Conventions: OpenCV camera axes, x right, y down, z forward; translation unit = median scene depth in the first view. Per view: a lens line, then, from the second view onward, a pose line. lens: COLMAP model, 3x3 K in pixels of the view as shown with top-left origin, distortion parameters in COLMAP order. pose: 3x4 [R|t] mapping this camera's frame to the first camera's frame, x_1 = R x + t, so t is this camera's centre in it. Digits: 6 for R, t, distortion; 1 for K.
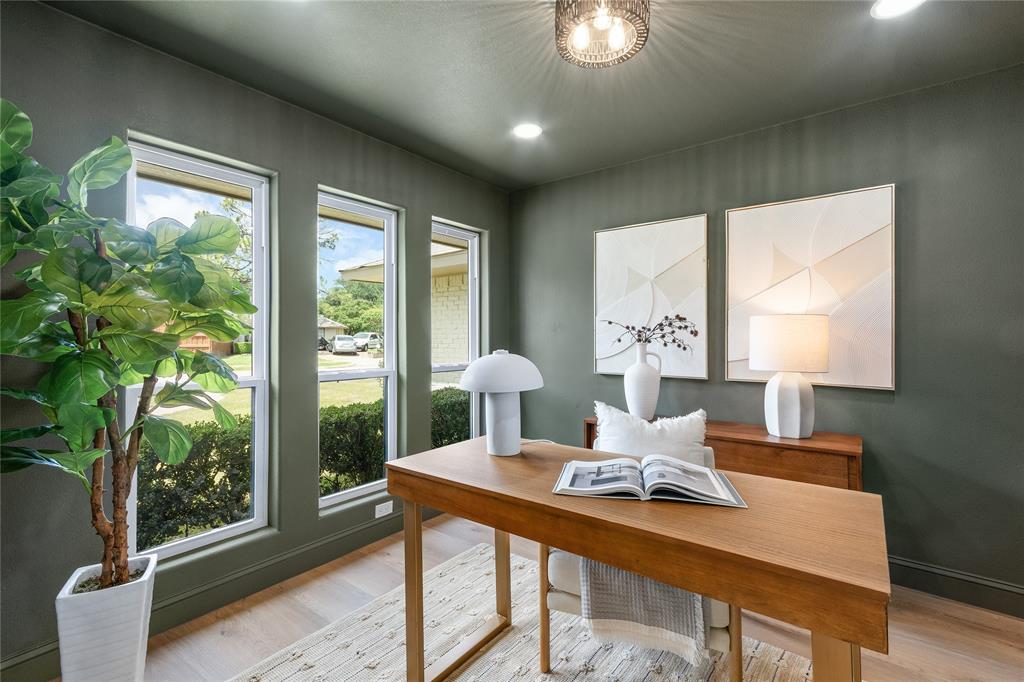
lens RADIAL K [[450.2, 0, 513.9], [0, 450.2, 333.0], [0, 0, 1]] dist [0.003864, -0.000311]
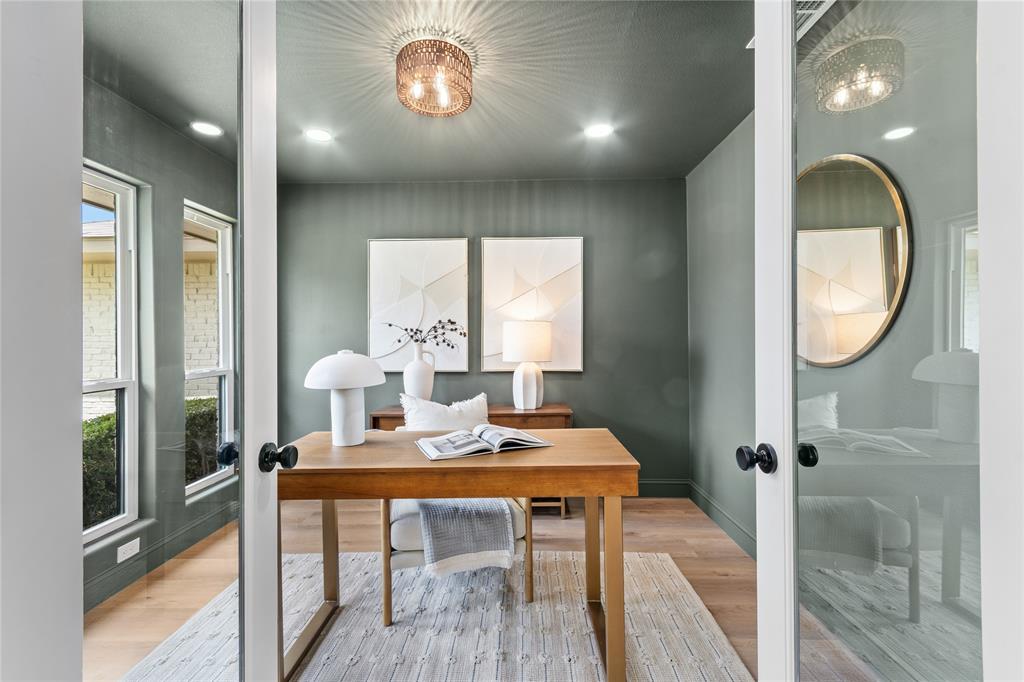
lens RADIAL K [[450.2, 0, 509.0], [0, 450.2, 339.9], [0, 0, 1]] dist [0.003864, -0.000311]
pose [[0.805282, -0.009489, 0.592816, -0.244548], [0.001794, 0.999906, 0.013568, -0.000965], [-0.592890, -0.009863, 0.805223, -0.077690]]
